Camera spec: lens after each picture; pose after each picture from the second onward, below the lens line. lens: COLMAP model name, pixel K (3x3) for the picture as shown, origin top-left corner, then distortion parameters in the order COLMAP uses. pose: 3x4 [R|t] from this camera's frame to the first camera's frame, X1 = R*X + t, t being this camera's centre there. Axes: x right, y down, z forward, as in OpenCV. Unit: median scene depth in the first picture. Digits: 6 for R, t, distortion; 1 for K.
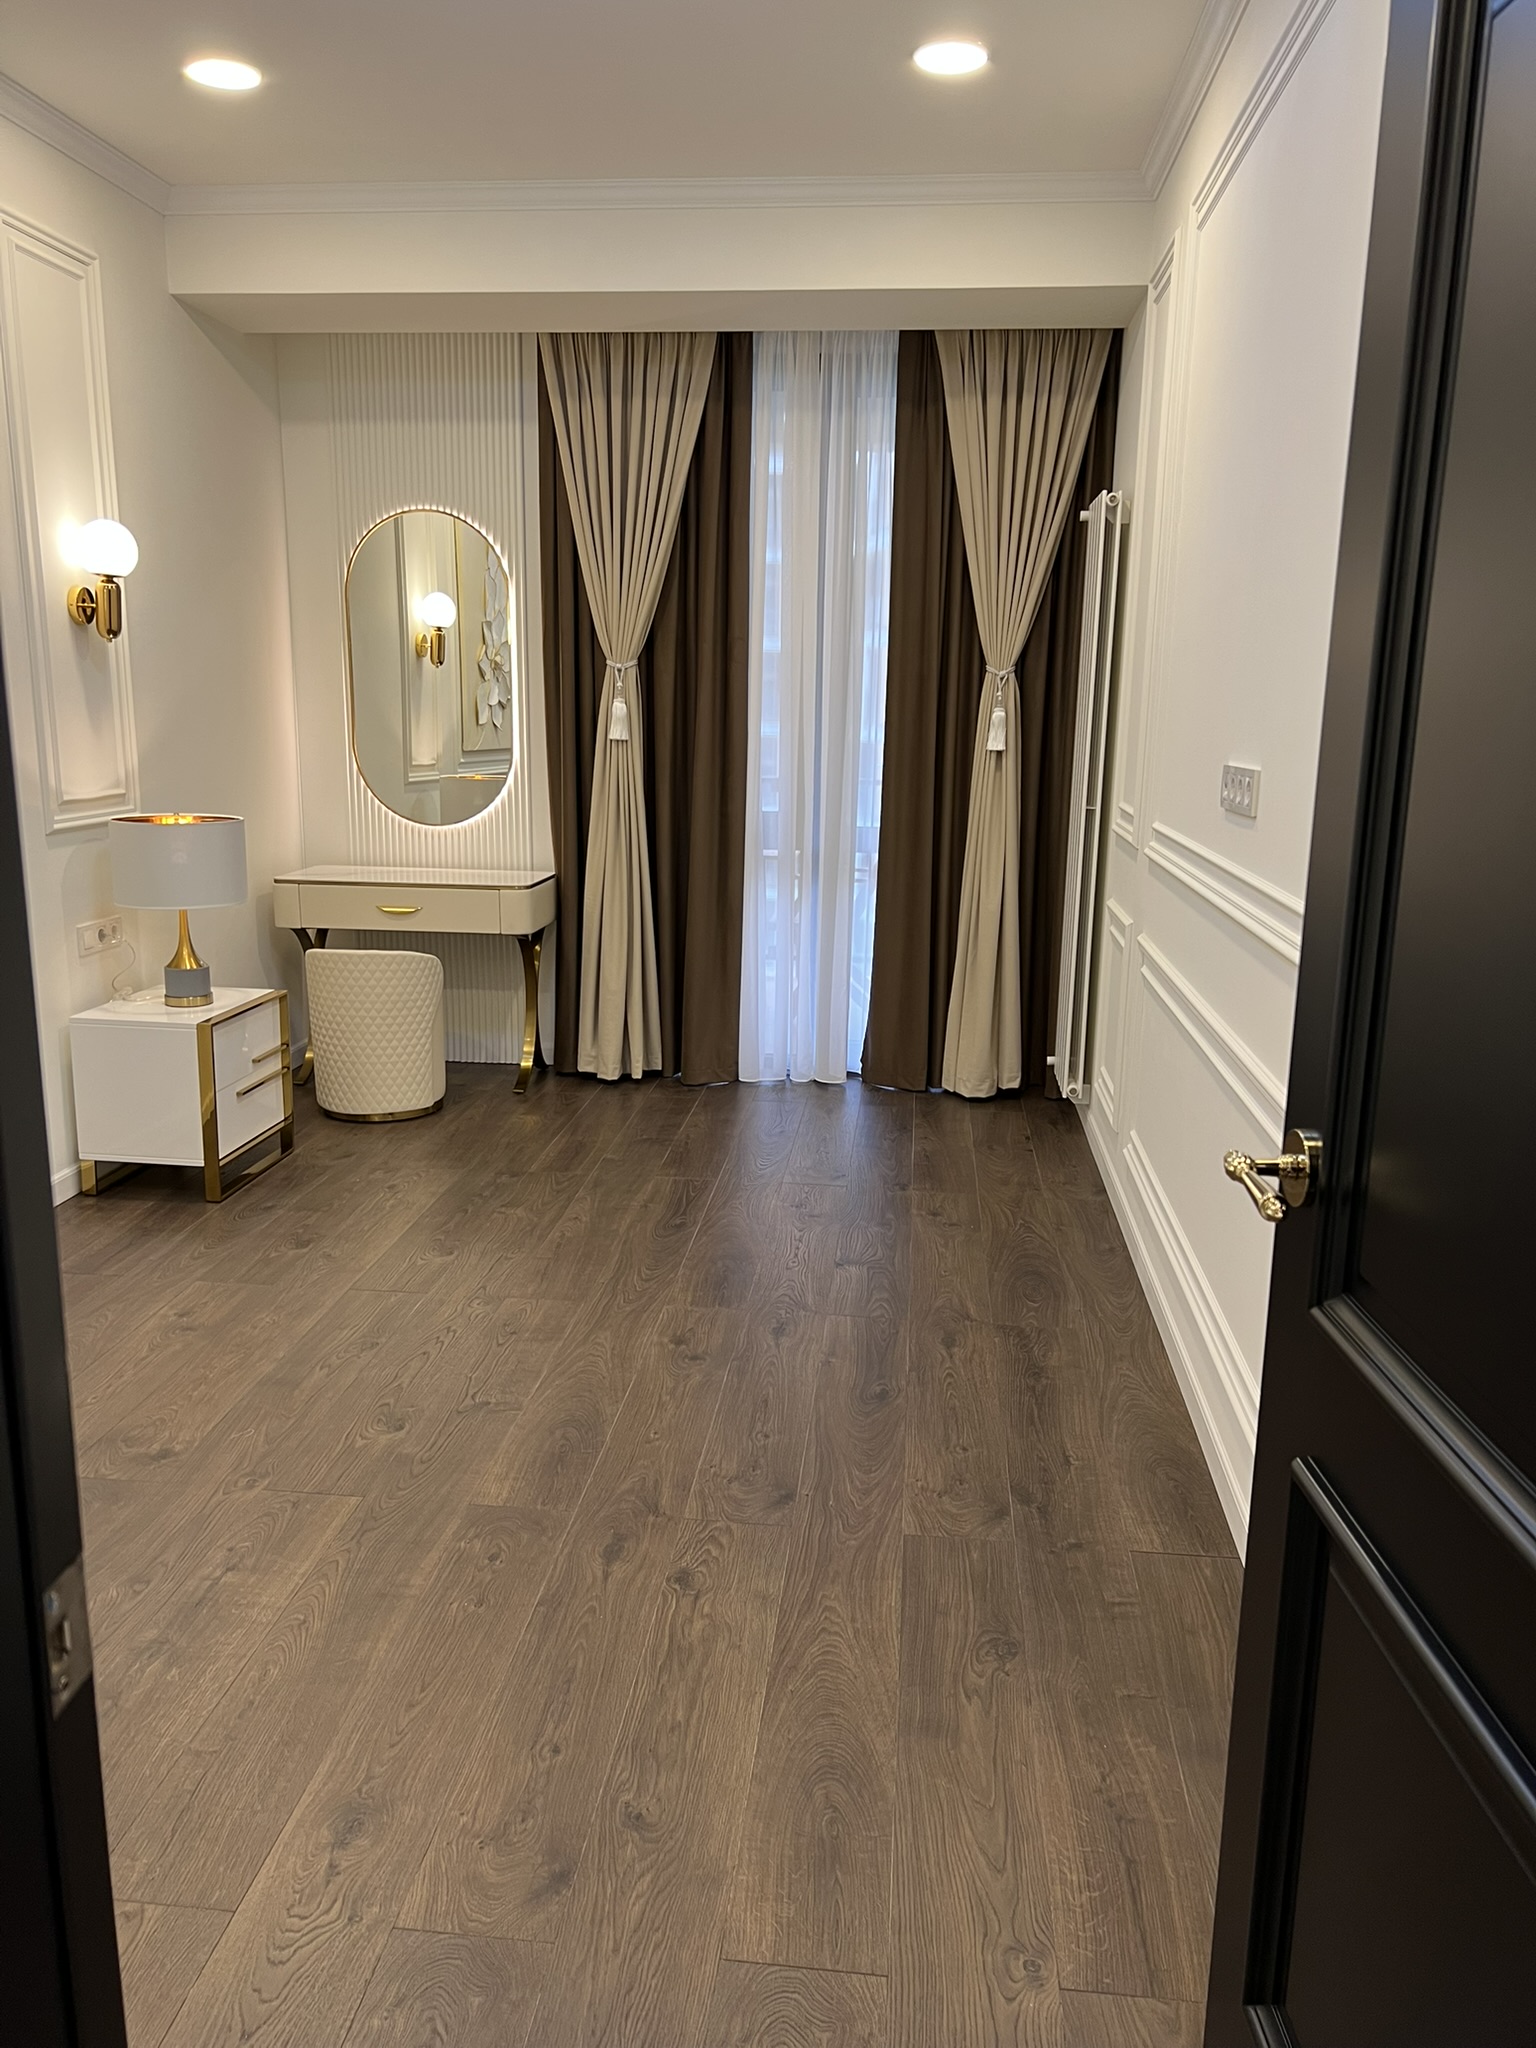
lens RADIAL K [[1536.3, 0, 756.8], [0, 1536.3, 1040.5], [0, 0, 1]] dist [0.078574, -0.101326]
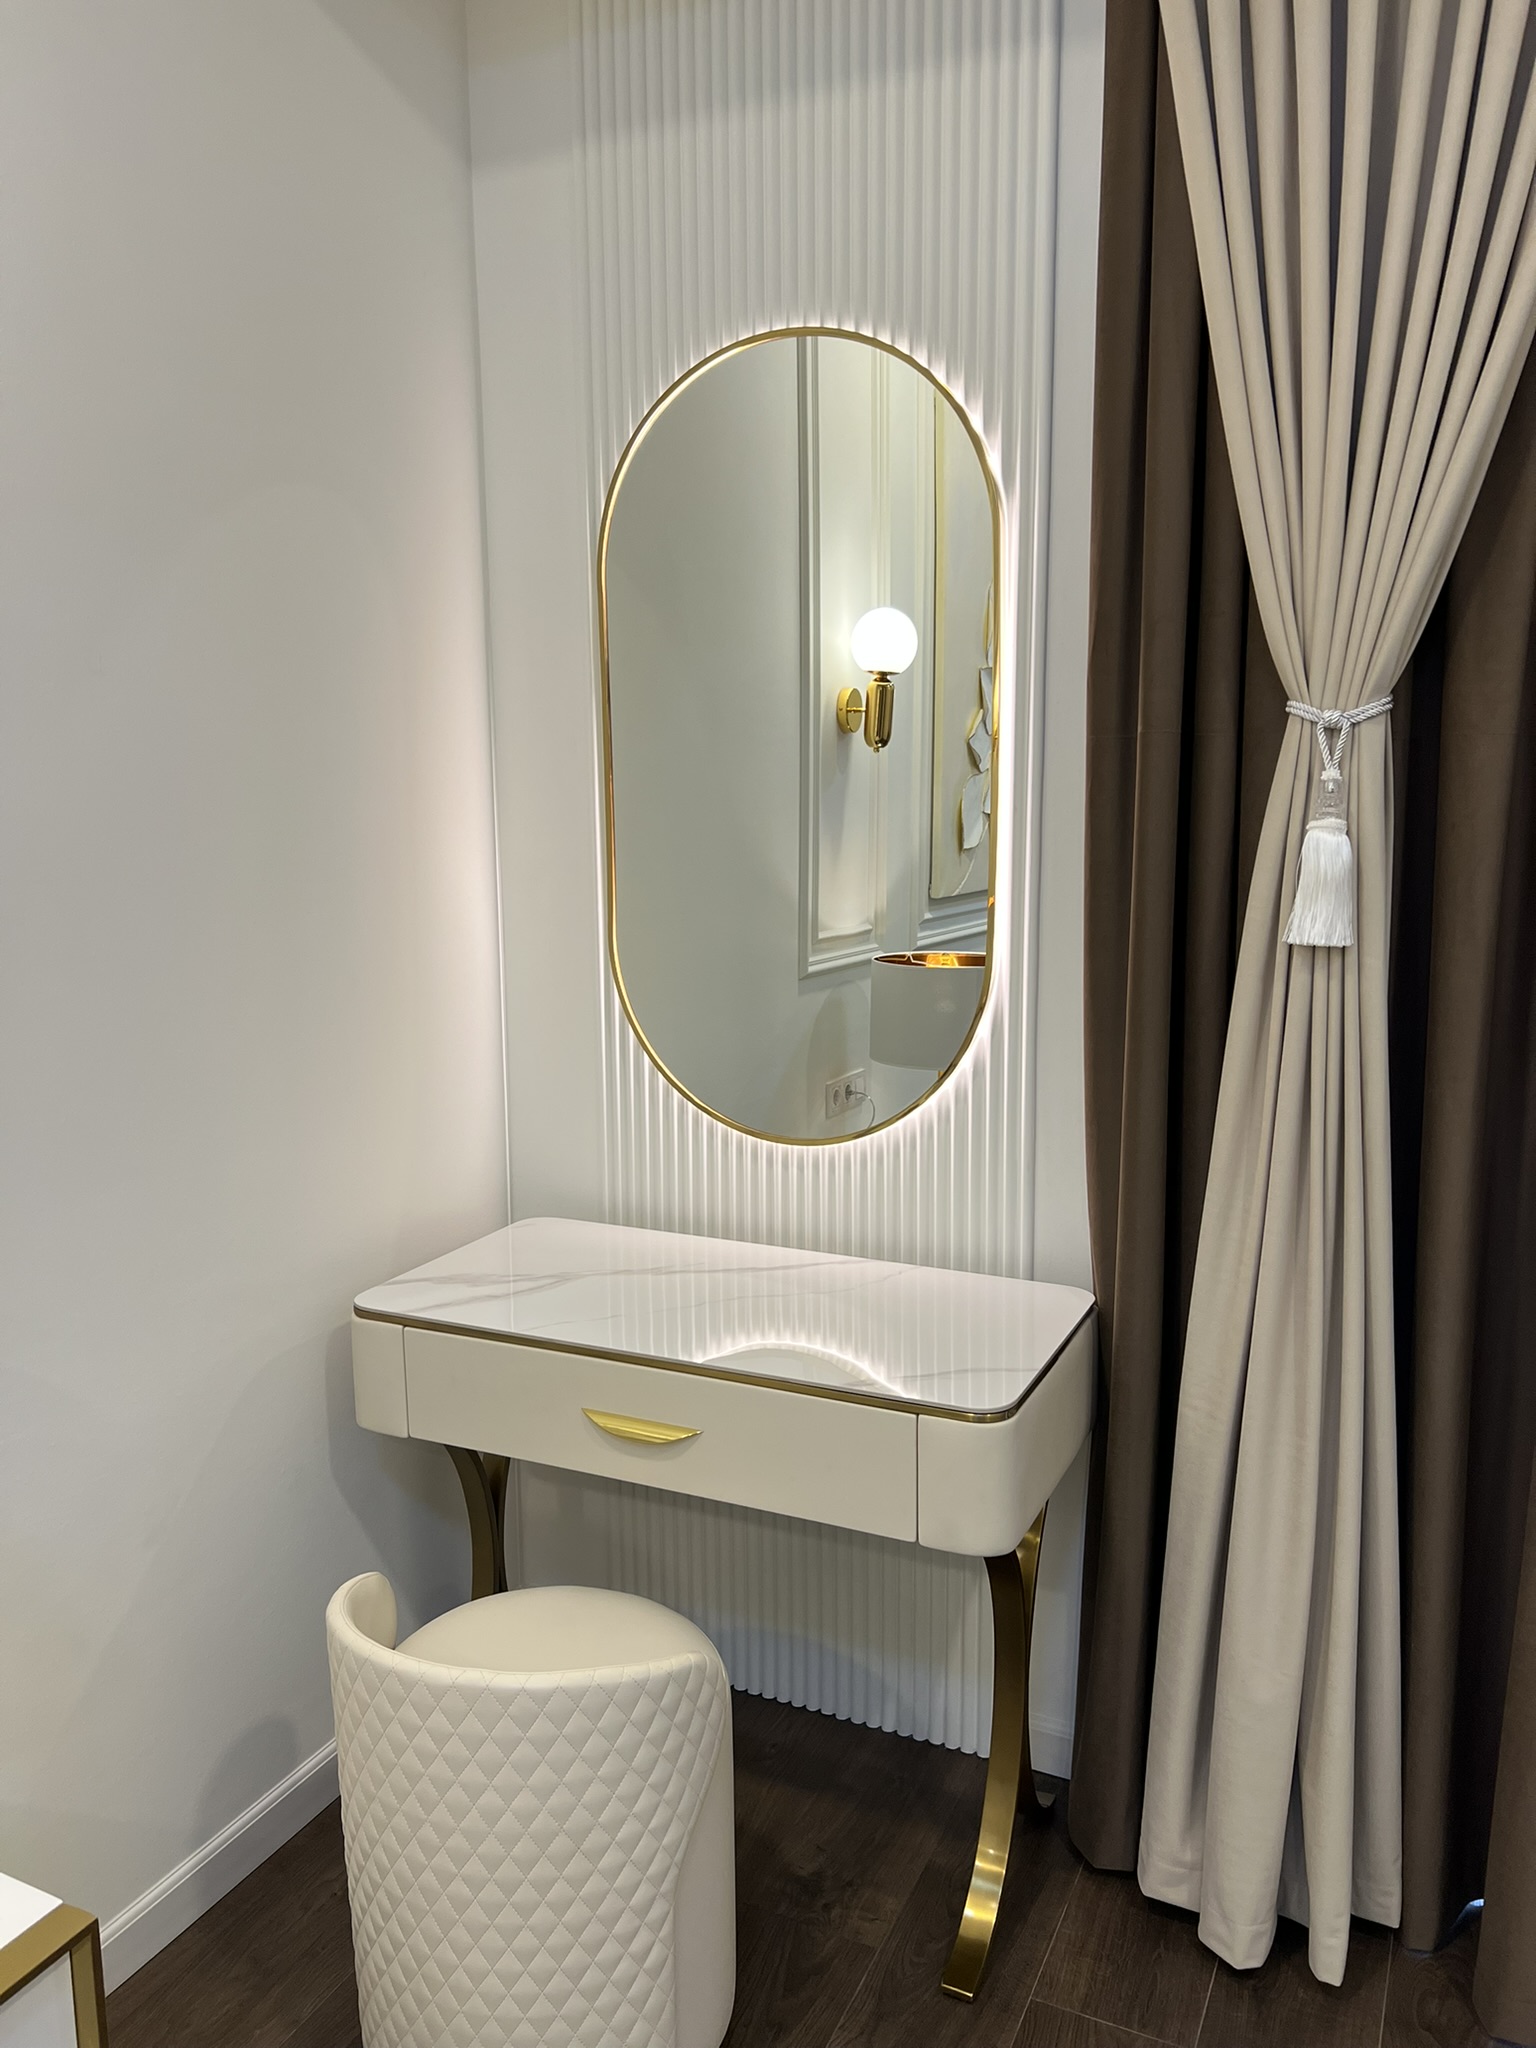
lens RADIAL K [[1536.3, 0, 756.8], [0, 1536.3, 1040.5], [0, 0, 1]] dist [0.078574, -0.101326]
pose [[0.942759, 0.033185, -0.331820, -0.090326], [-0.051154, 0.997651, -0.045564, -0.152557], [0.329528, 0.059930, 0.942242, 0.650381]]
